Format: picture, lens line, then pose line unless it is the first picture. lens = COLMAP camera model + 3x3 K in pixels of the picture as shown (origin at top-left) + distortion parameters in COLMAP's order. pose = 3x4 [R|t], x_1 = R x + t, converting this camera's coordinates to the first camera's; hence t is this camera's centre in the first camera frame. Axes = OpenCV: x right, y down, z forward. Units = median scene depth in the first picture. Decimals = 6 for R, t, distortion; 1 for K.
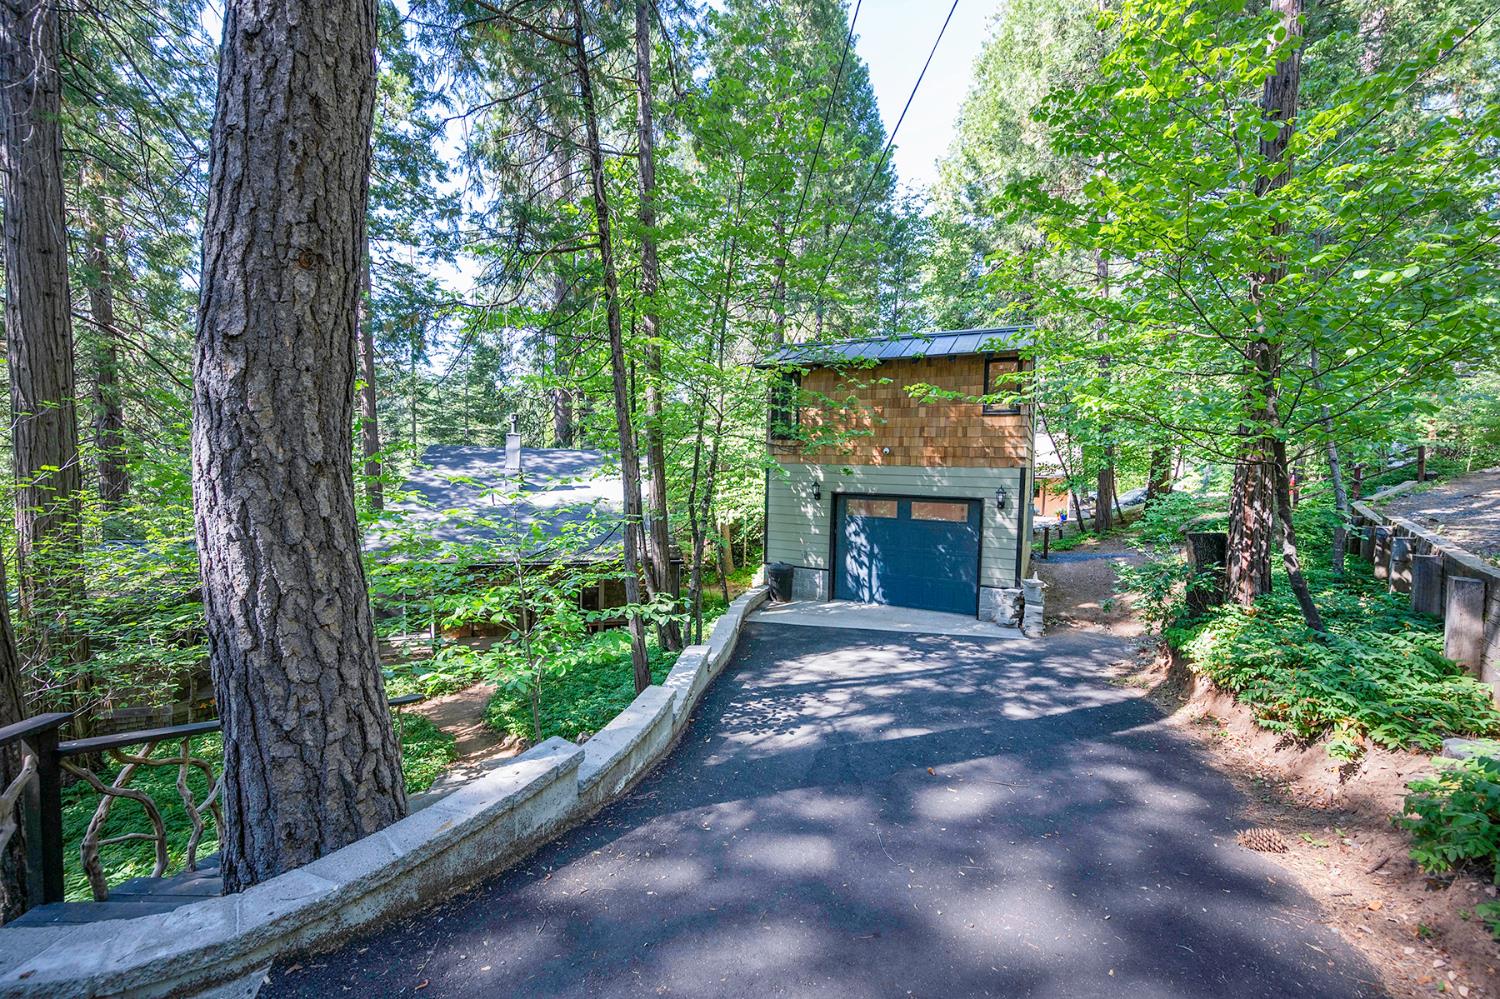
lens RADIAL K [[602.5, 0, 758.5], [0, 602.5, 499.3], [0, 0, 1]] dist [-0.000497, -0.000127]
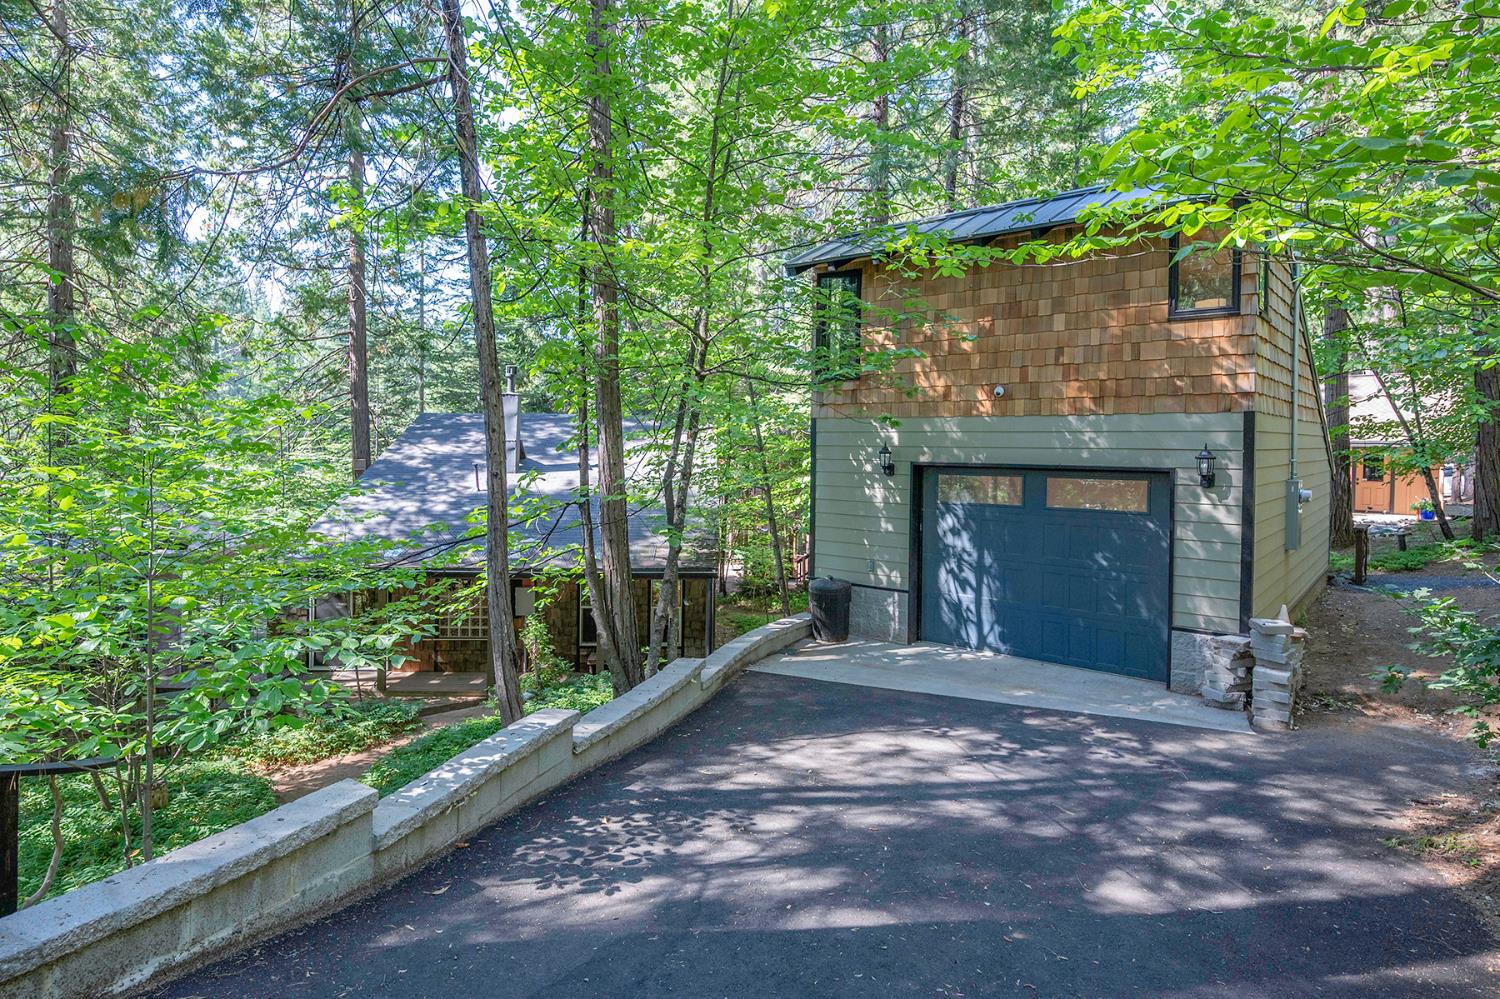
lens RADIAL K [[826.6, 0, 744.9], [0, 826.6, 455.5], [0, 0, 1]] dist [-0.000753, -0.001409]
pose [[0.966293, -0.013368, -0.257096, 0.190520], [0.001377, 0.998905, -0.046764, 0.021311], [0.257440, 0.044834, 0.965254, 0.166733]]
